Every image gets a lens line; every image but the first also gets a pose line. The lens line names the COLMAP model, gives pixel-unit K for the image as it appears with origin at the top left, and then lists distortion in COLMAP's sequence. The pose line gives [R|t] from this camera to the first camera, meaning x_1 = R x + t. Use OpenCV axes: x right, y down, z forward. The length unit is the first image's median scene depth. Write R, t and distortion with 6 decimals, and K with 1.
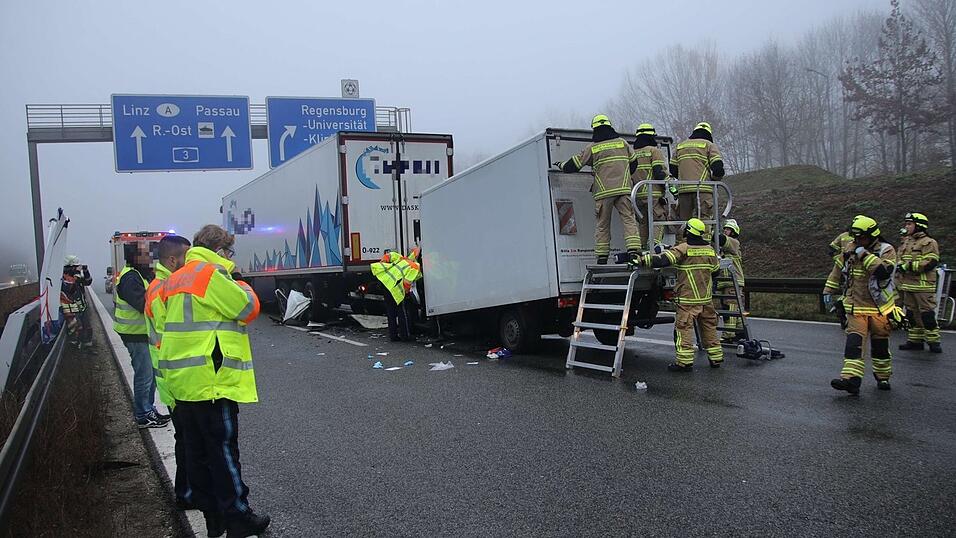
lens RADIAL K [[760.9, 0, 478.0], [0, 760.9, 269.0], [0, 0, 1]] dist [-0.142862, 0.092156]
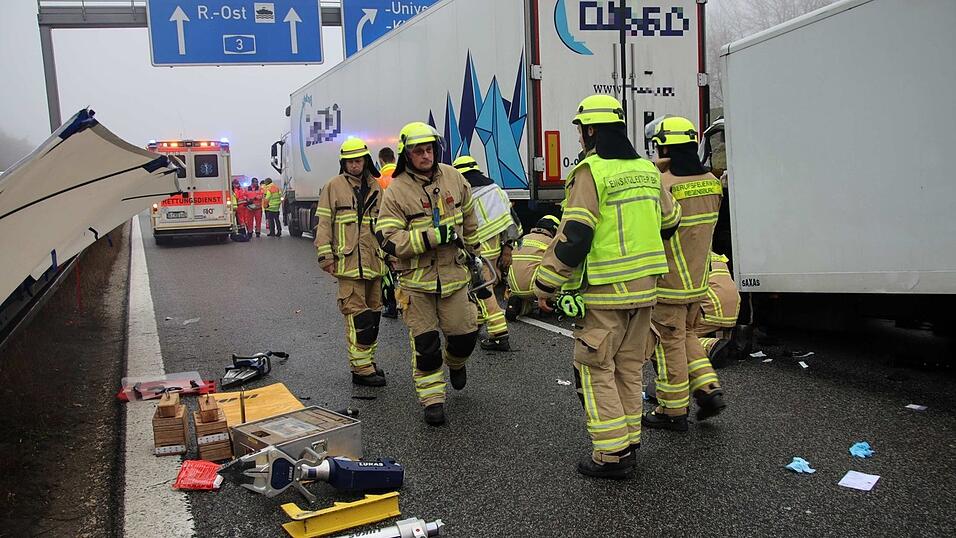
lens RADIAL K [[760.9, 0, 478.0], [0, 760.9, 269.0], [0, 0, 1]] dist [-0.142862, 0.092156]
pose [[0.998055, 0.017950, -0.059701, -0.092117], [-0.011670, 0.994518, 0.103915, -0.001773], [0.061239, -0.103016, 0.992793, 0.216466]]
